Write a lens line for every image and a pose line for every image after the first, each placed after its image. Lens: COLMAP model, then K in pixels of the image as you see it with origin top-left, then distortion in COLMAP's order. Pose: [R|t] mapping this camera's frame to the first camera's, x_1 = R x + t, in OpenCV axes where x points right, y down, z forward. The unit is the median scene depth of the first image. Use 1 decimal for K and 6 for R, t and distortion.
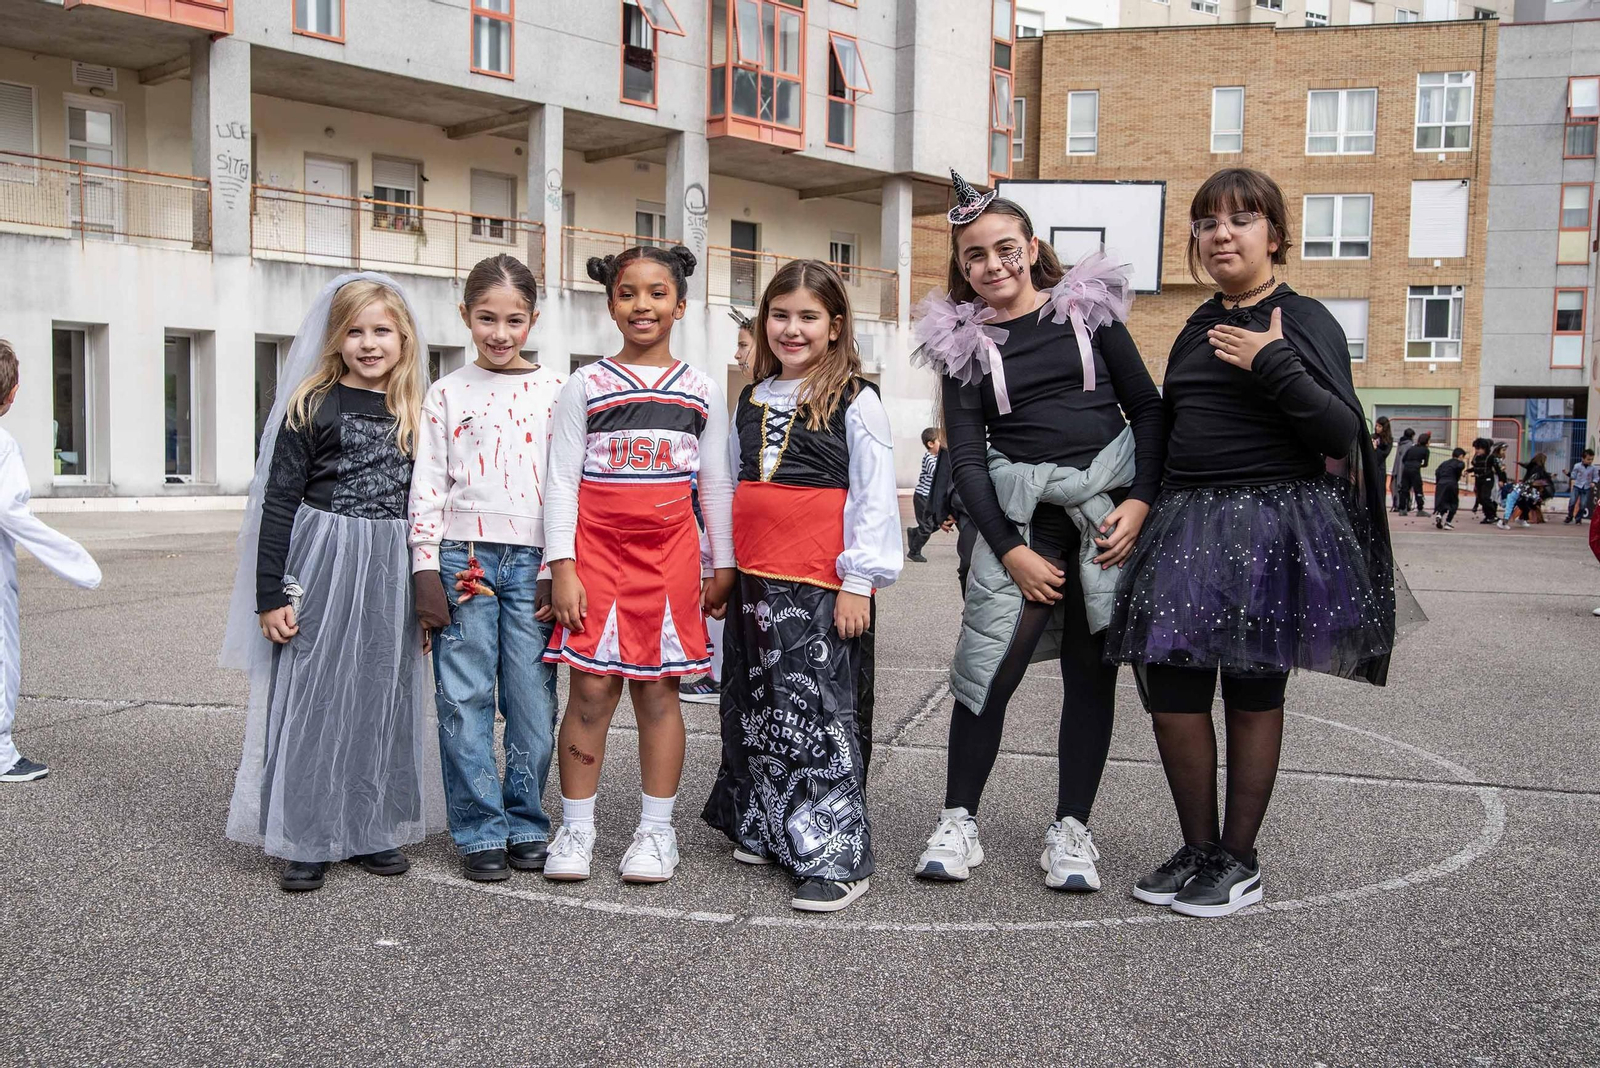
lens RADIAL K [[1575.5, 0, 786.0], [0, 1575.5, 551.6], [0, 0, 1]] dist [-0.069457, 0.198202]
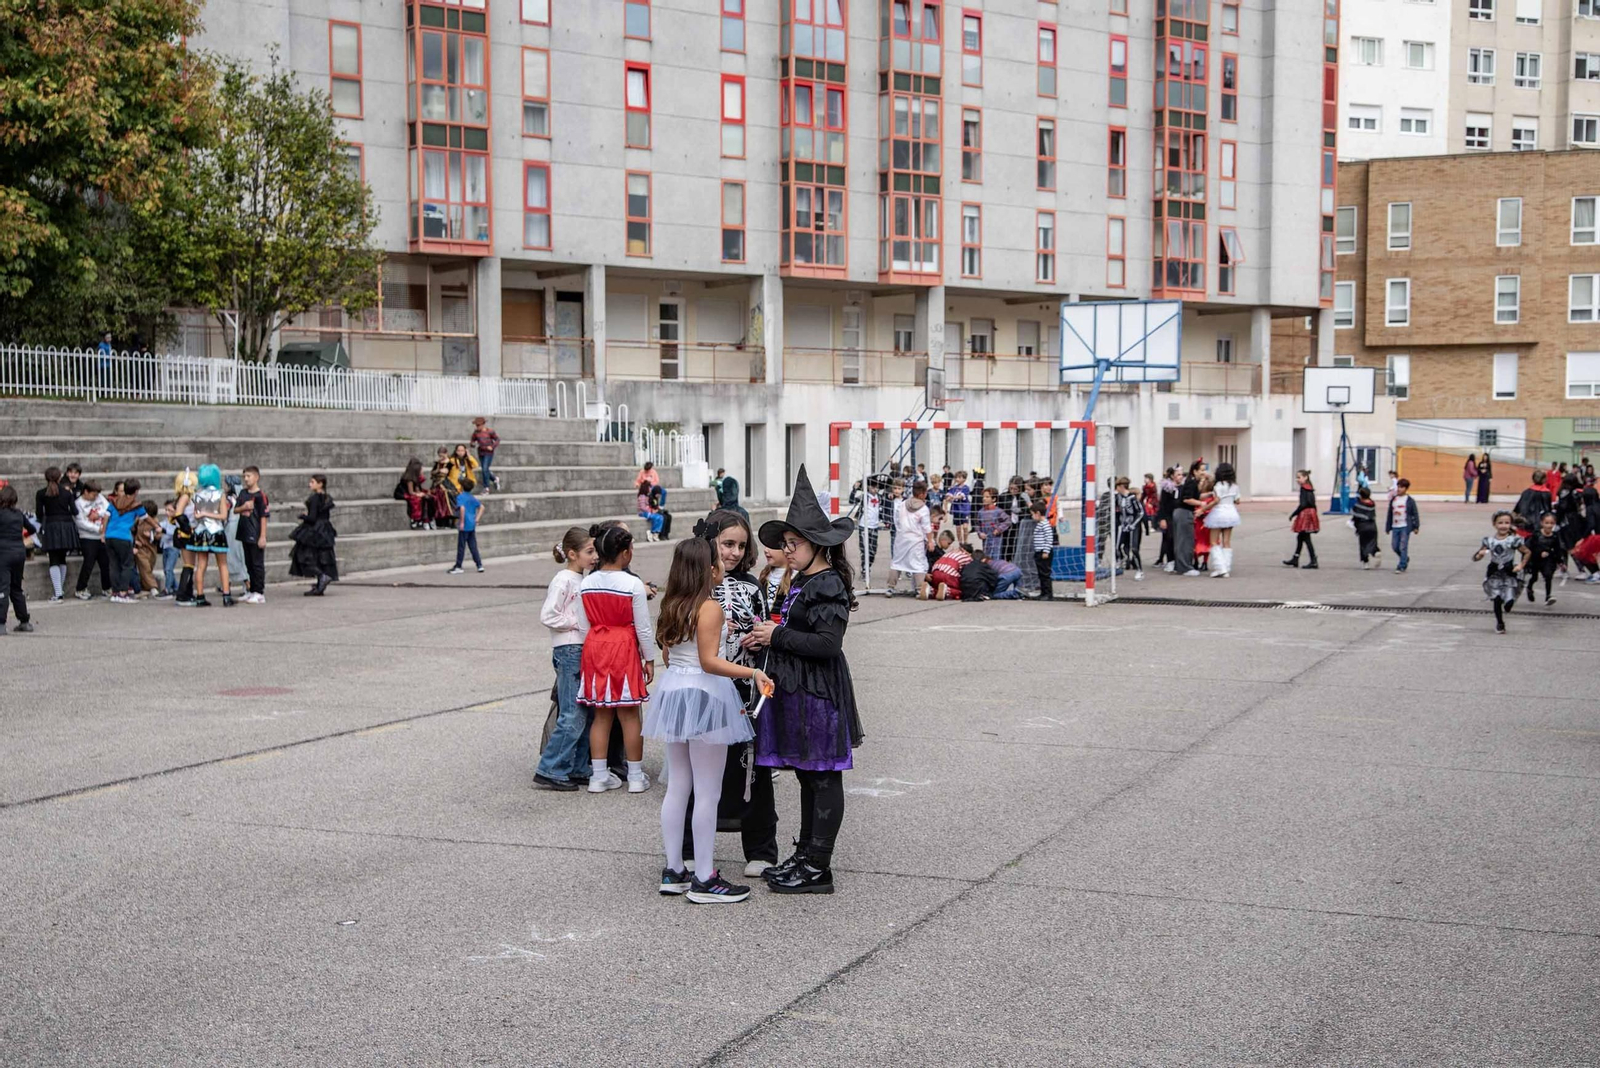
lens RADIAL K [[2166.8, 0, 843.7], [0, 2166.8, 577.0], [0, 0, 1]] dist [0.011071, 0.311603]
pose [[0.992903, -0.009705, -0.118532, -0.071516], [0.008739, 0.999924, -0.008667, 0.044219], [0.118607, 0.007570, 0.992912, -0.969769]]
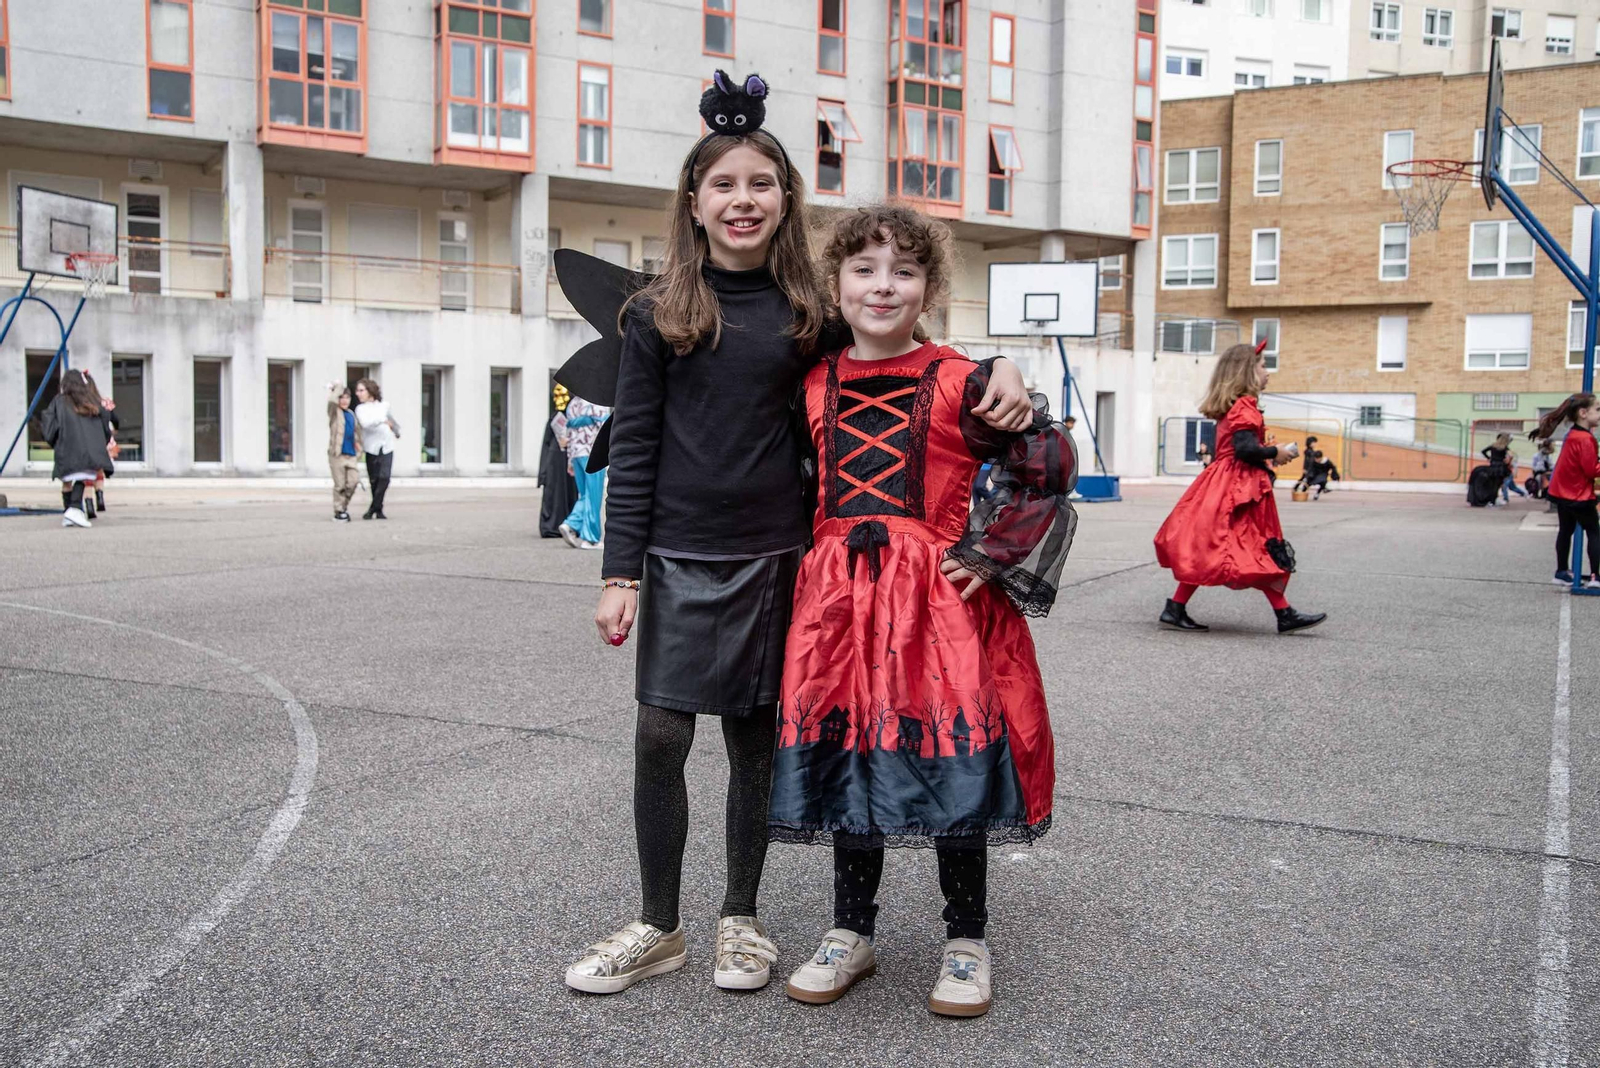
lens RADIAL K [[1546.4, 0, 791.0], [0, 1546.4, 545.8], [0, 0, 1]] dist [-0.084757, 0.207446]
pose [[0.972282, 0.010574, -0.233574, 0.119805], [-0.012252, 0.999909, -0.005734, 0.018133], [0.233492, 0.008436, 0.972322, -0.193131]]
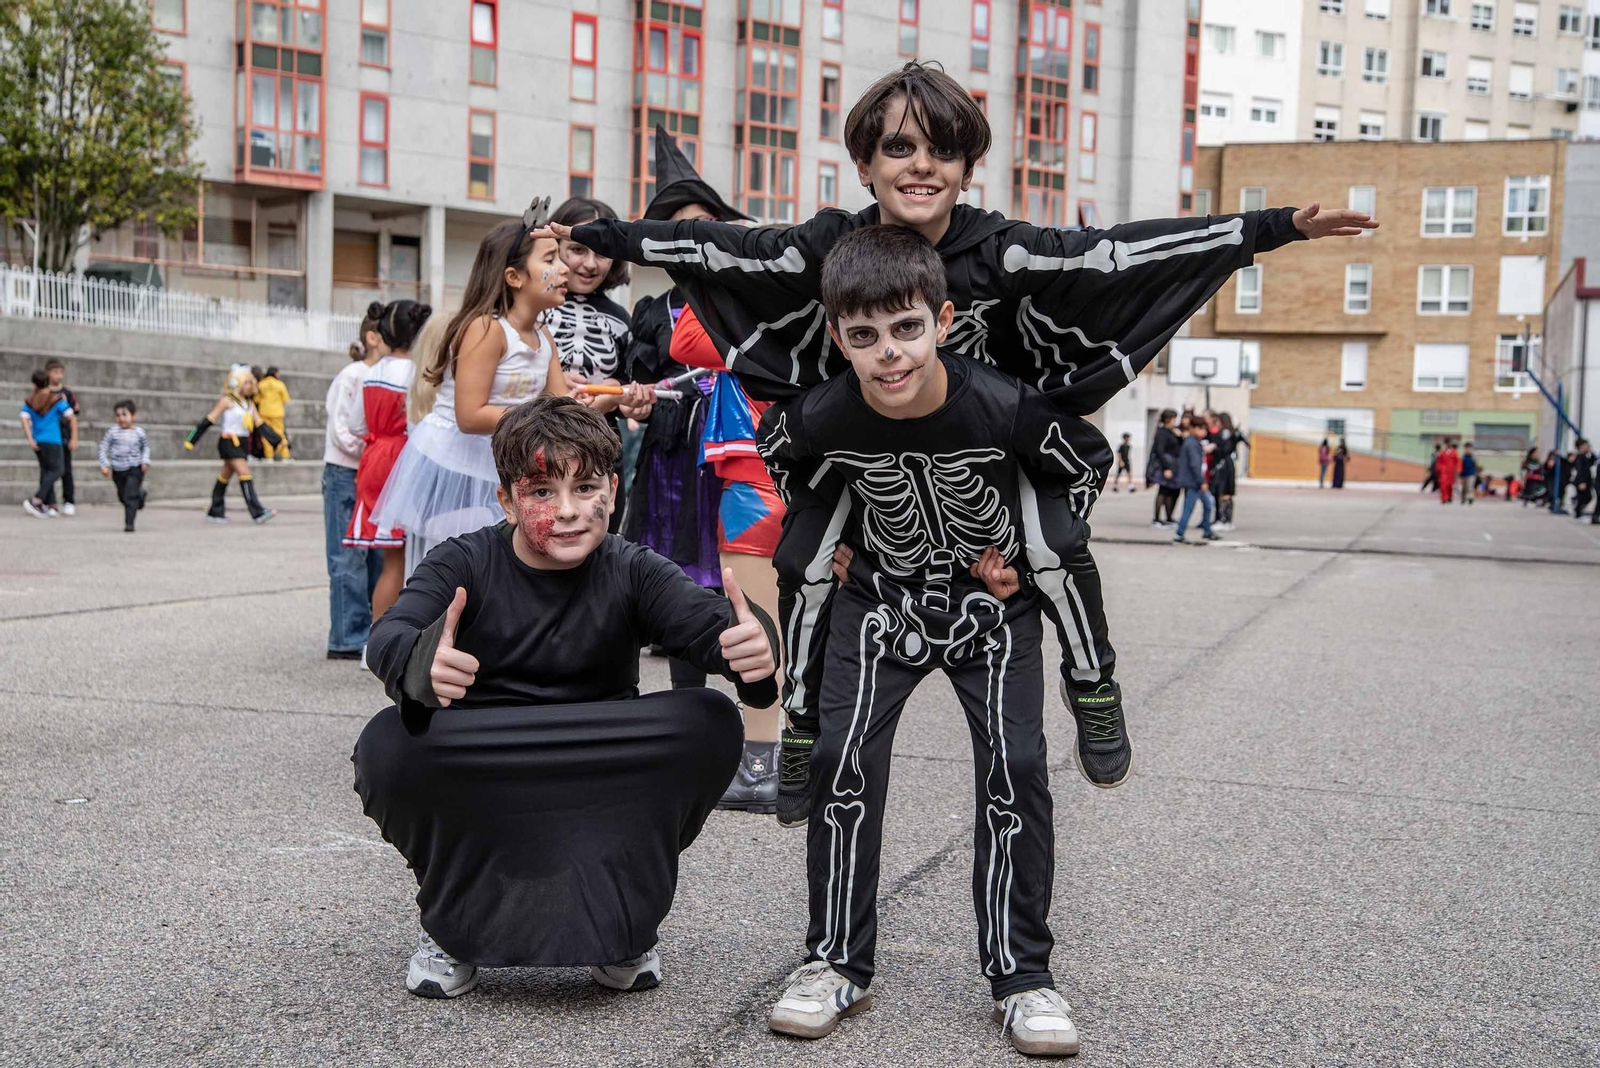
lens RADIAL K [[2148.7, 0, 800.0], [0, 2148.7, 534.0], [0, 0, 1]] dist [0.009950, 0.426944]
pose [[0.998272, 0.013098, -0.057279, -0.092603], [-0.014679, 0.999521, -0.027255, 0.061202], [0.056895, 0.028048, 0.997986, -0.898247]]
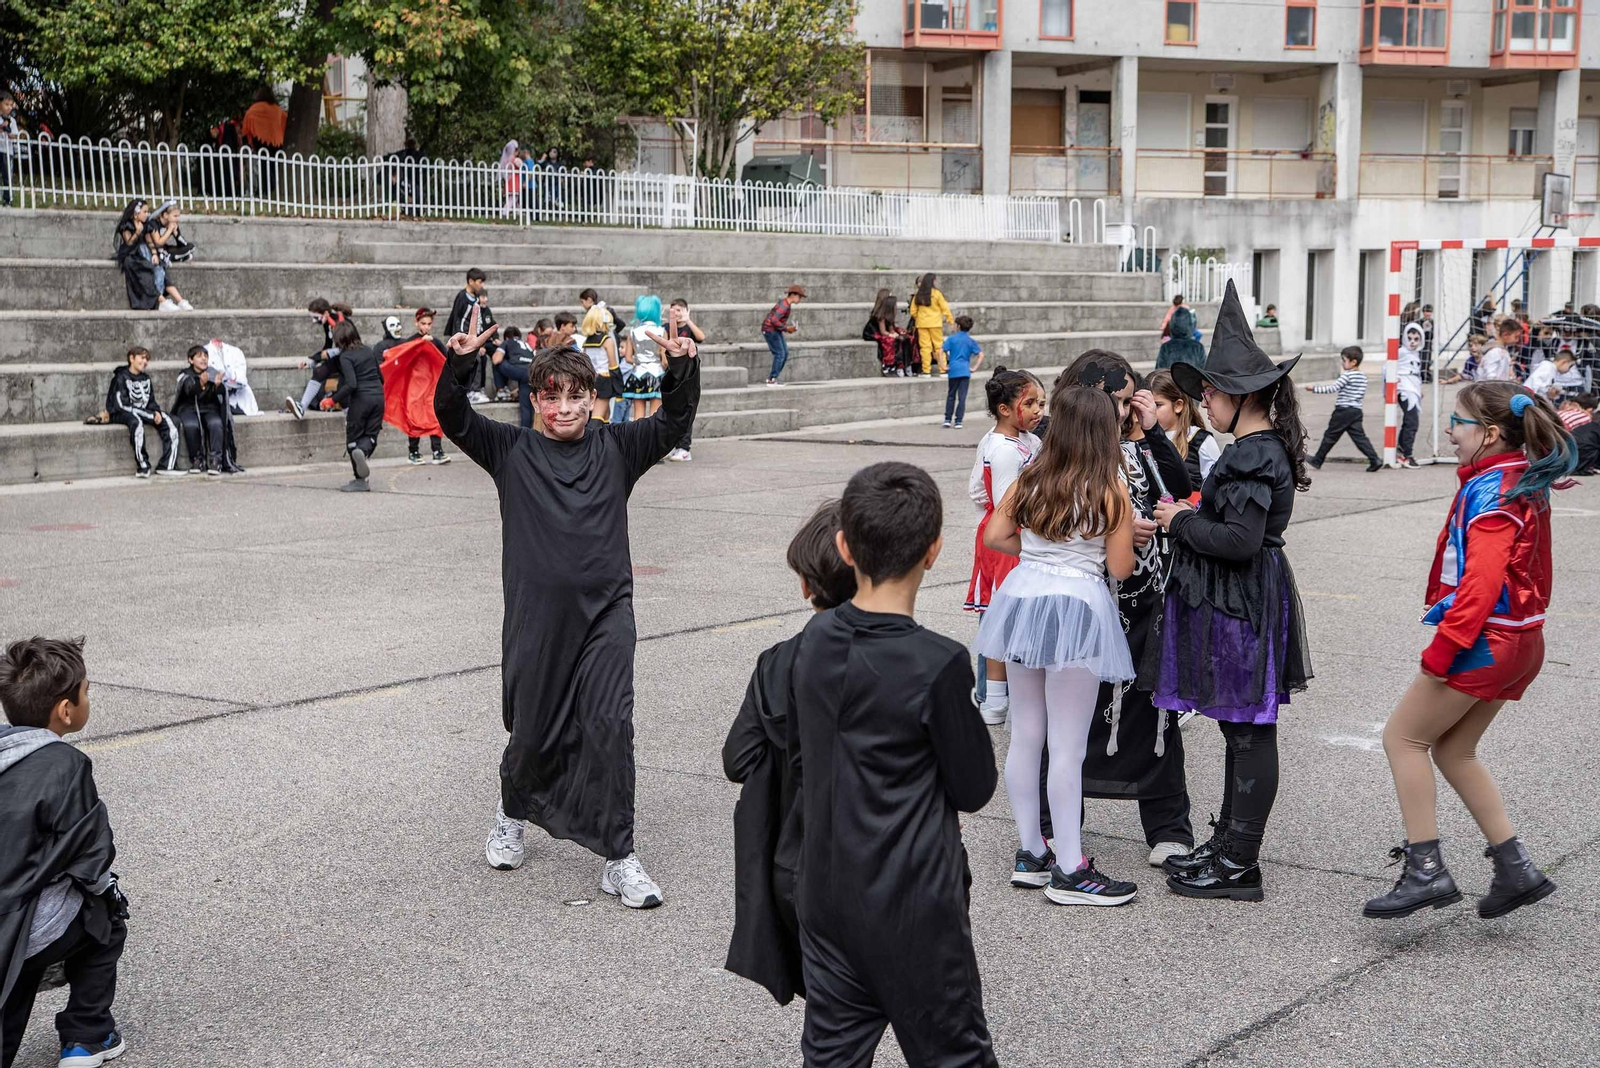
lens RADIAL K [[2515.5, 0, 780.2], [0, 2515.5, 541.2], [0, 0, 1]] dist [0.090226, 0.430158]
pose [[0.929933, 0.021287, -0.367113, -0.065982], [-0.009620, 0.999390, 0.033581, 0.043568], [0.367604, -0.027696, 0.929570, -0.930323]]
